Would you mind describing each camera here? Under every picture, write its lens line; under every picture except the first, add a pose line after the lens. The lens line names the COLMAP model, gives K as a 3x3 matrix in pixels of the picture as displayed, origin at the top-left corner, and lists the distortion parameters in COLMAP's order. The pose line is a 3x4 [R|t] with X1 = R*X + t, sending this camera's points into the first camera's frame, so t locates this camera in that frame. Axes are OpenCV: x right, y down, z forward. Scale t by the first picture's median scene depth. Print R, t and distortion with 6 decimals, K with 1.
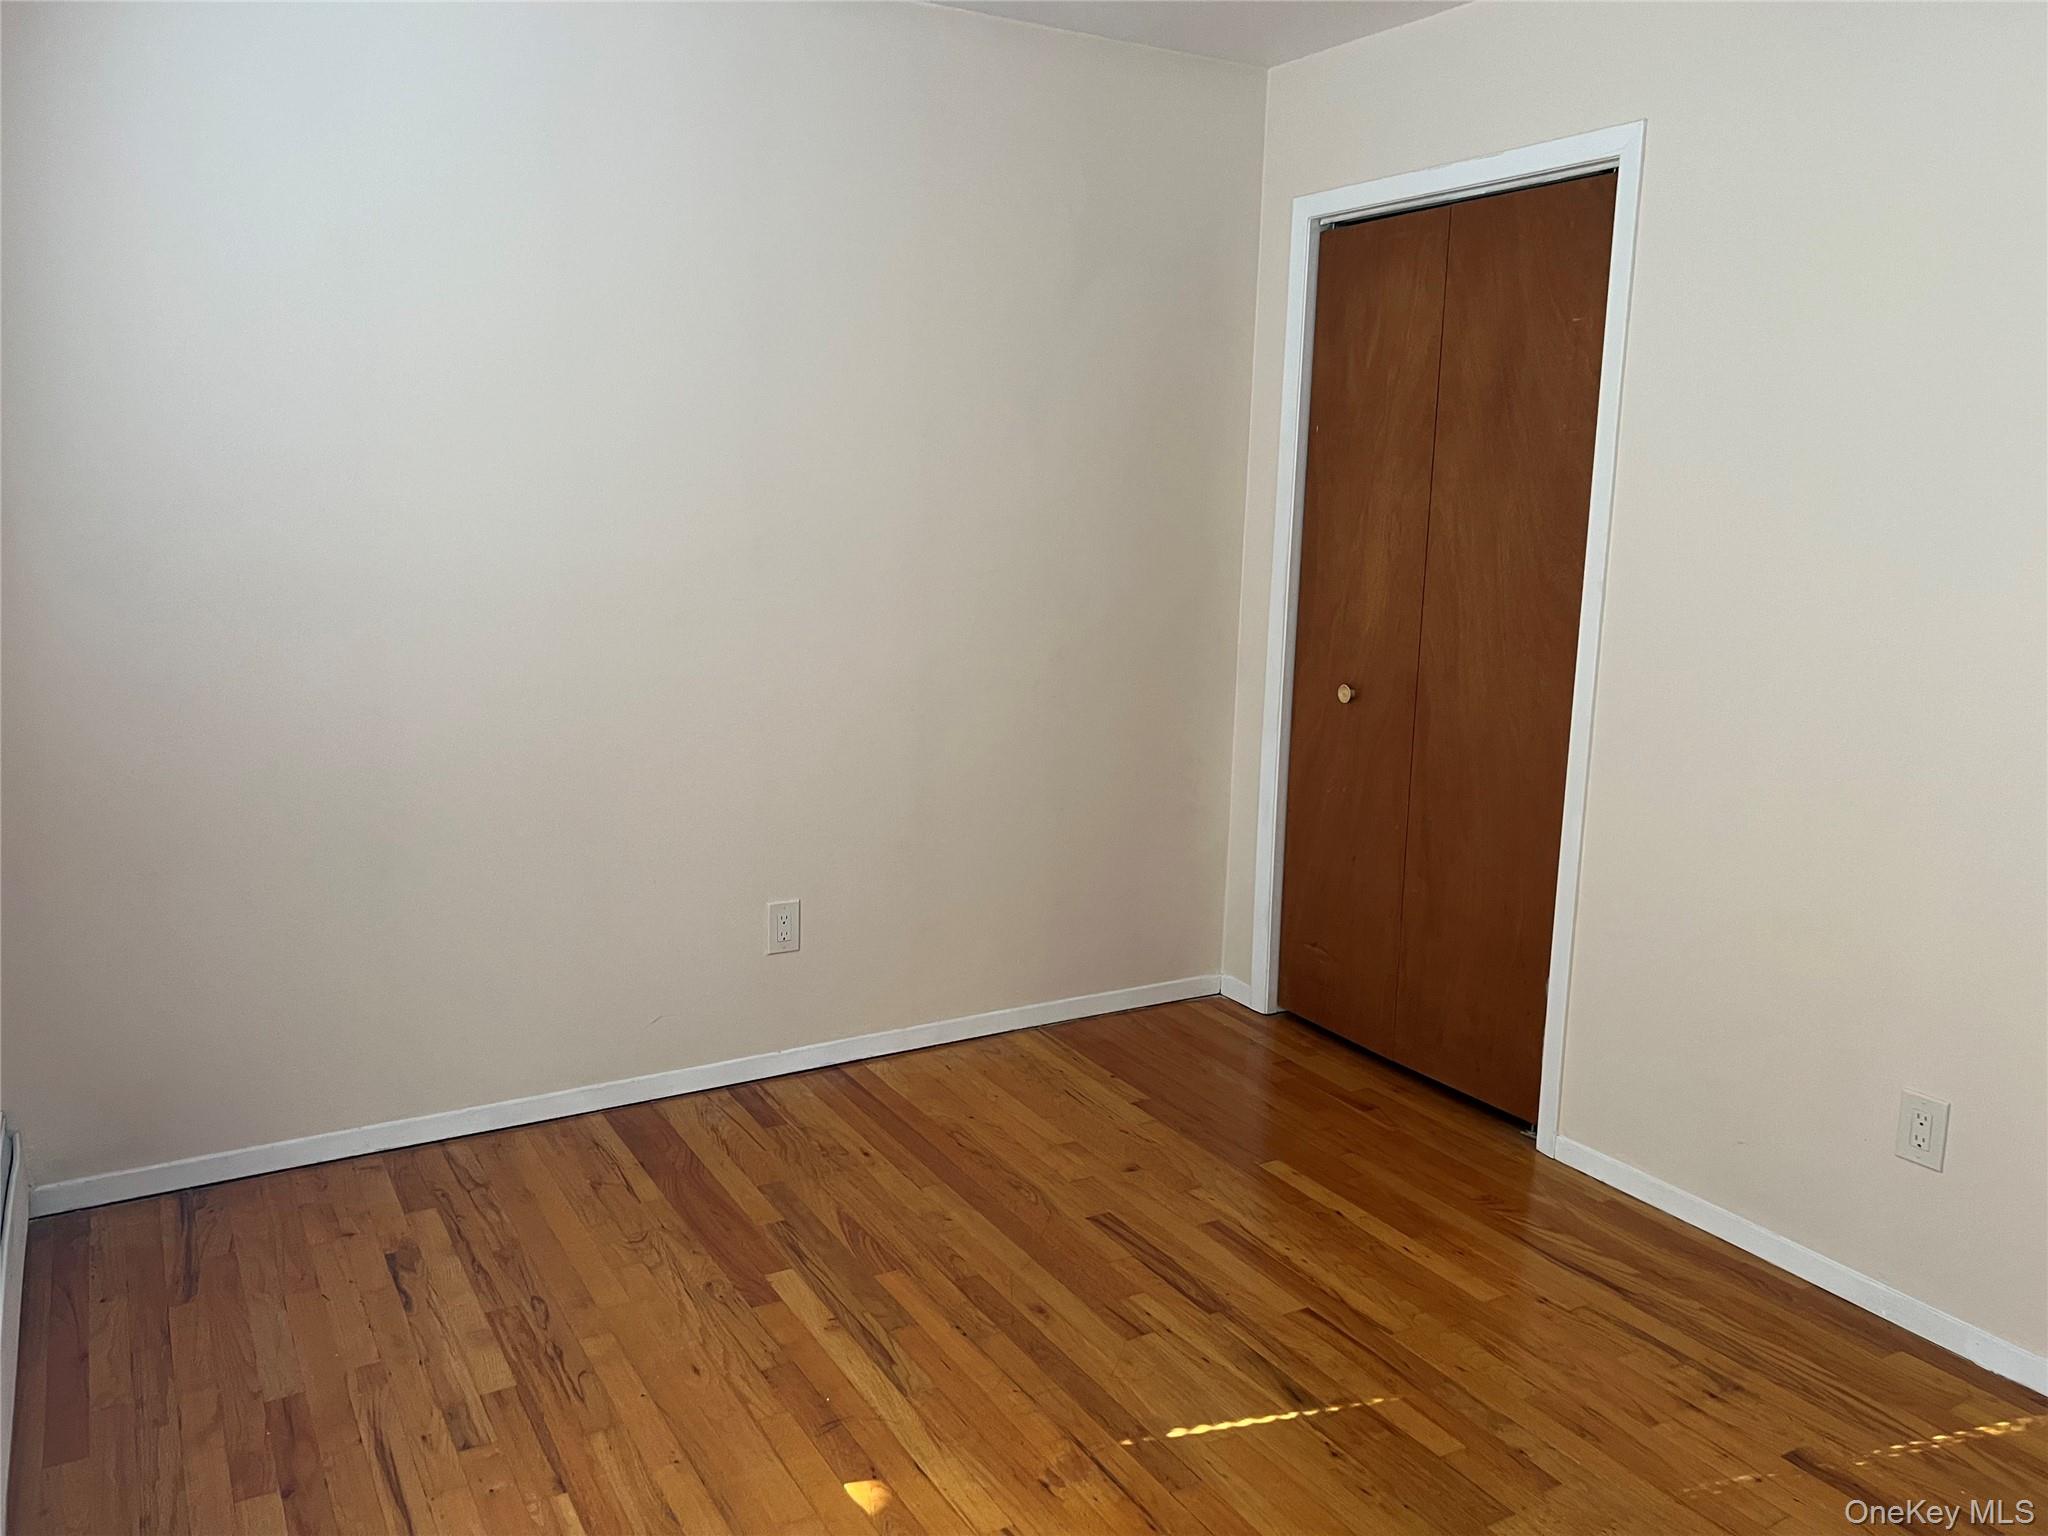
lens RADIAL K [[1553.9, 0, 1014.8], [0, 1553.9, 767.4], [0, 0, 1]] dist [0.051520, -0.037250]
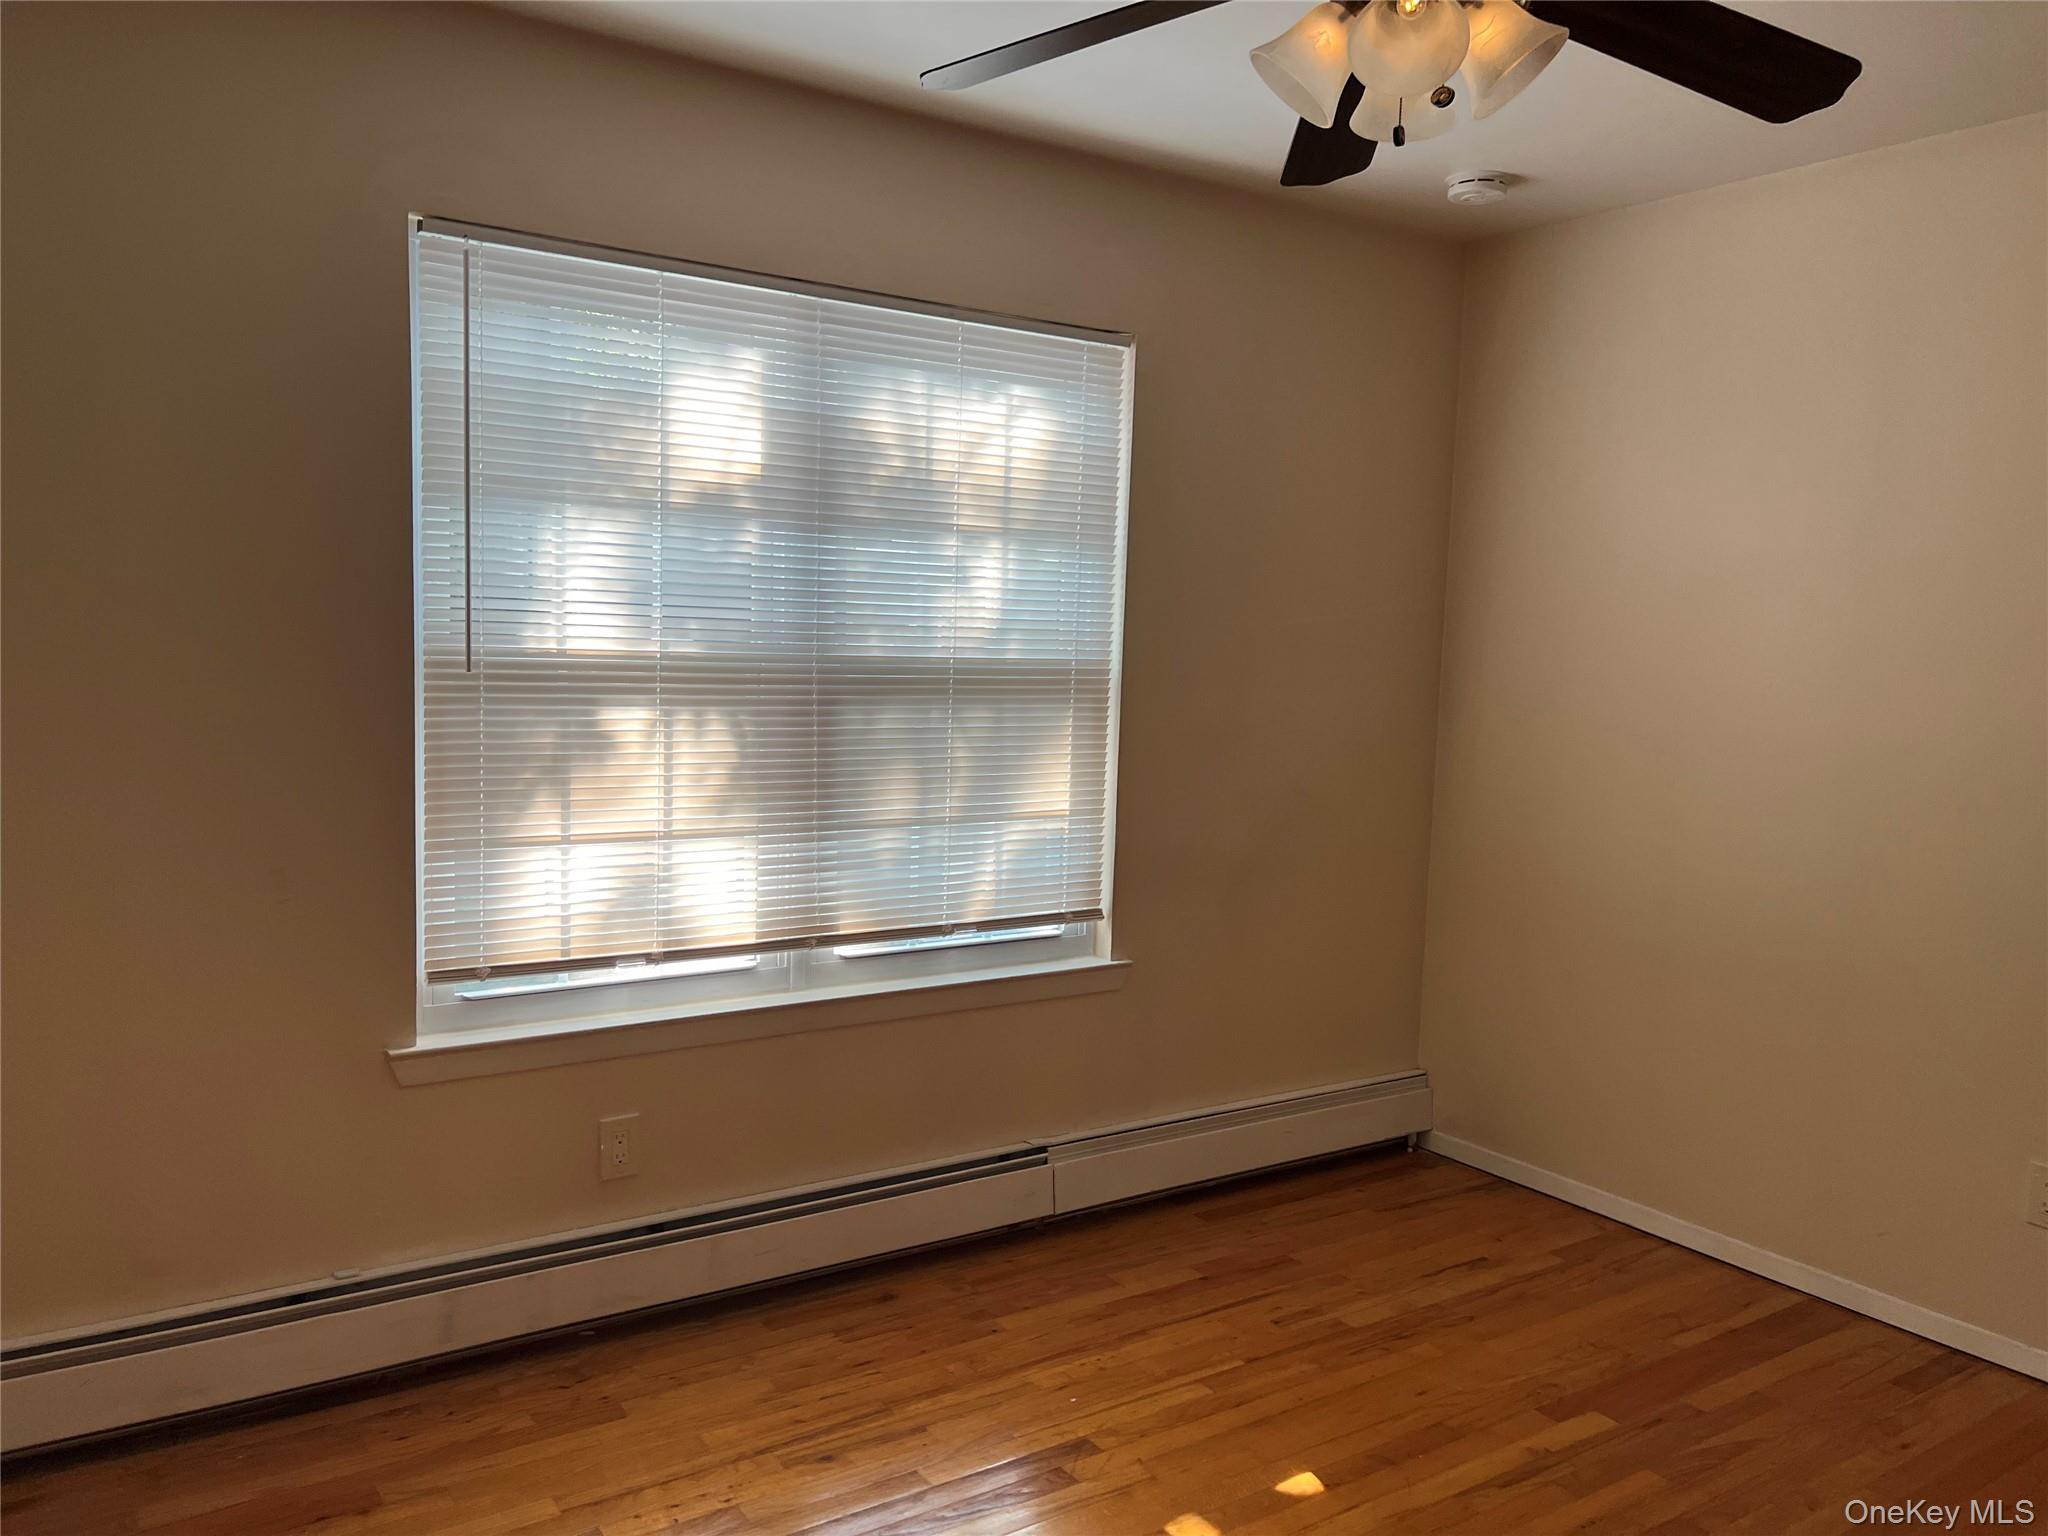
lens RADIAL K [[1553.9, 0, 1036.0], [0, 1553.9, 763.8], [0, 0, 1]] dist [0.051520, -0.037250]
pose [[0.074146, 0.065486, -0.995095, 0.783442], [-0.212262, 0.976013, 0.048414, -0.057462], [0.974396, 0.207631, 0.086267, 0.457118]]
